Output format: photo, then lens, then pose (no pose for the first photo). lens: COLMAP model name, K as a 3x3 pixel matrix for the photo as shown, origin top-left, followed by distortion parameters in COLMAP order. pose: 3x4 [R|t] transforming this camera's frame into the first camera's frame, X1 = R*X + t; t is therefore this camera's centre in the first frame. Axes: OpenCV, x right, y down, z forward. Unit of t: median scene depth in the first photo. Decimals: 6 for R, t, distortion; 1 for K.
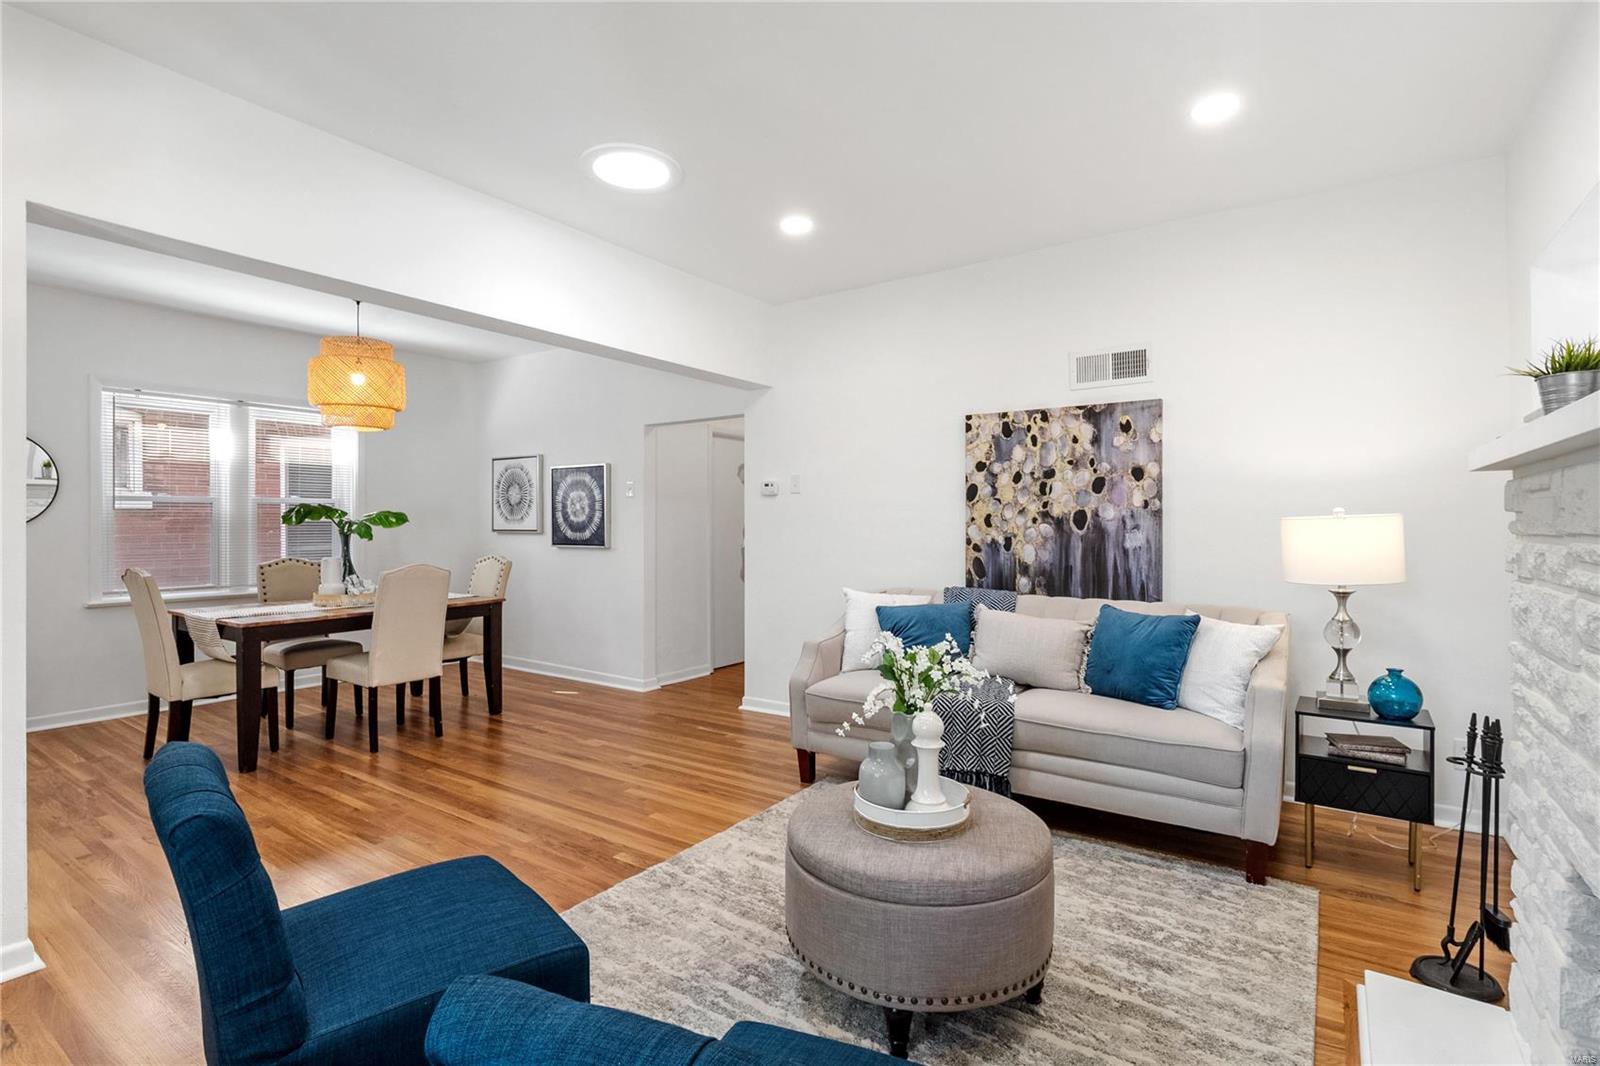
lens RADIAL K [[763.2, 0, 795.2], [0, 763.2, 526.0], [0, 0, 1]] dist [-0.000064, 0.000022]
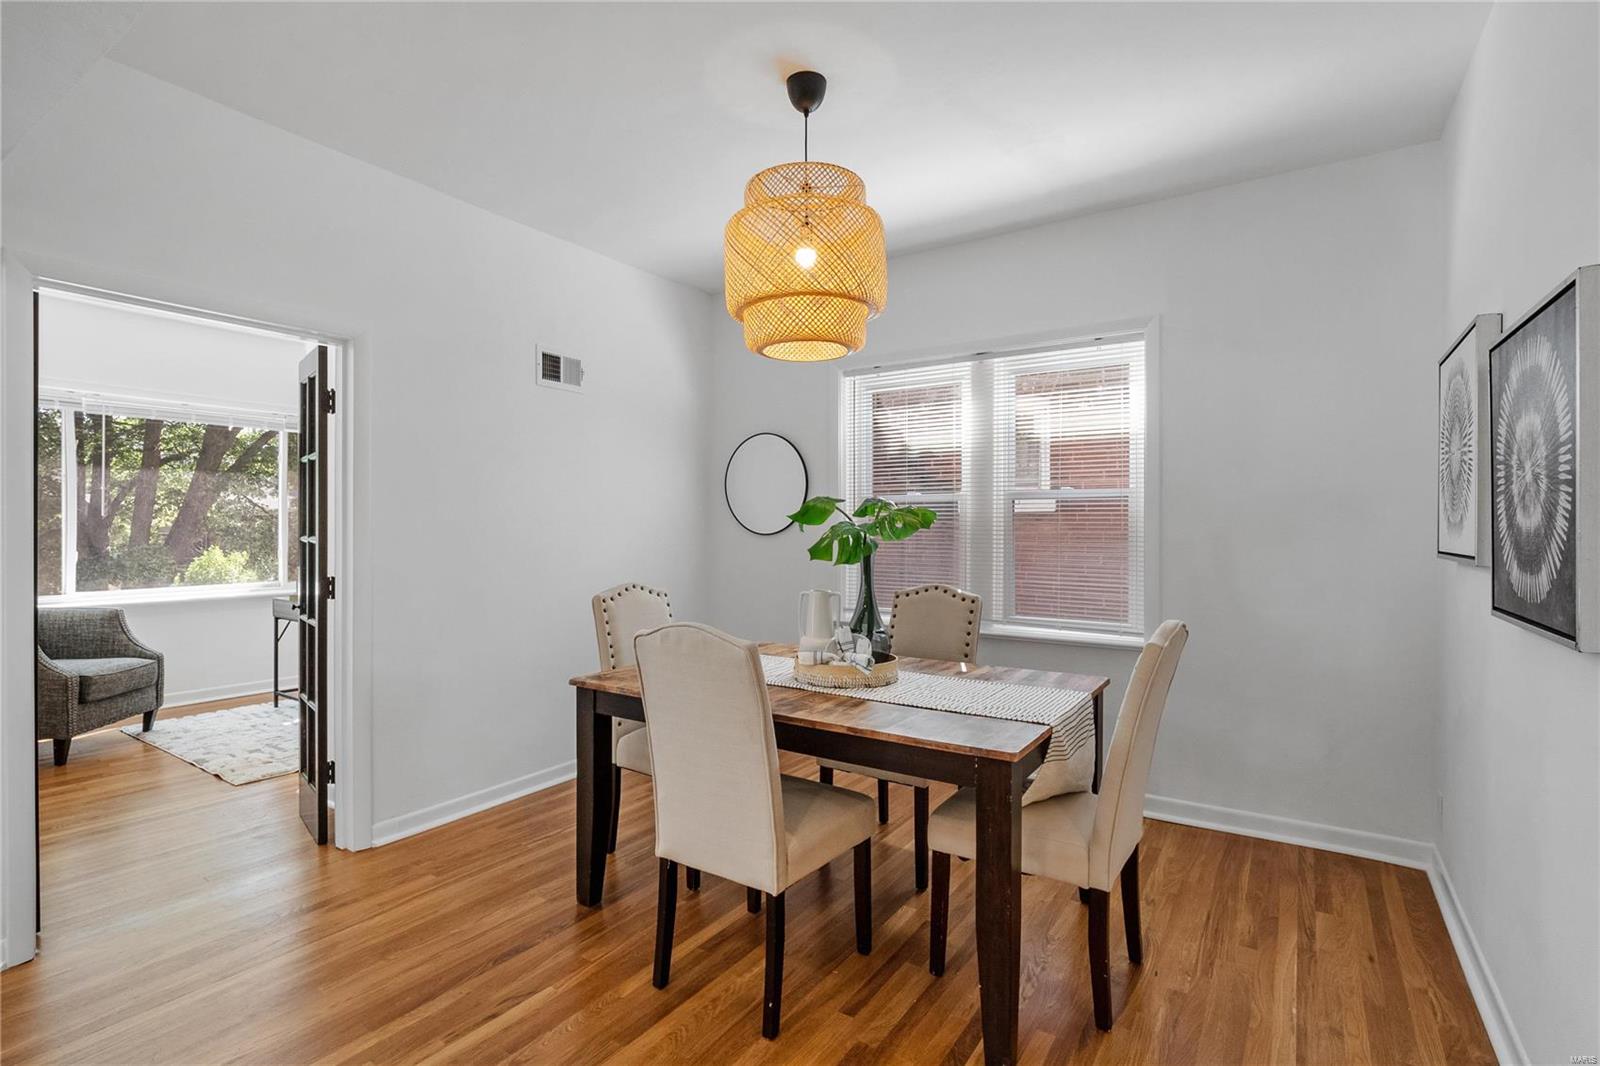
lens RADIAL K [[763.2, 0, 795.2], [0, 763.2, 526.0], [0, 0, 1]] dist [-0.000064, 0.000022]
pose [[0.024493, 0.004623, -0.999689, -0.077740], [-0.003771, 0.999983, 0.004532, -0.020828], [0.999693, 0.003659, 0.024510, 2.004668]]
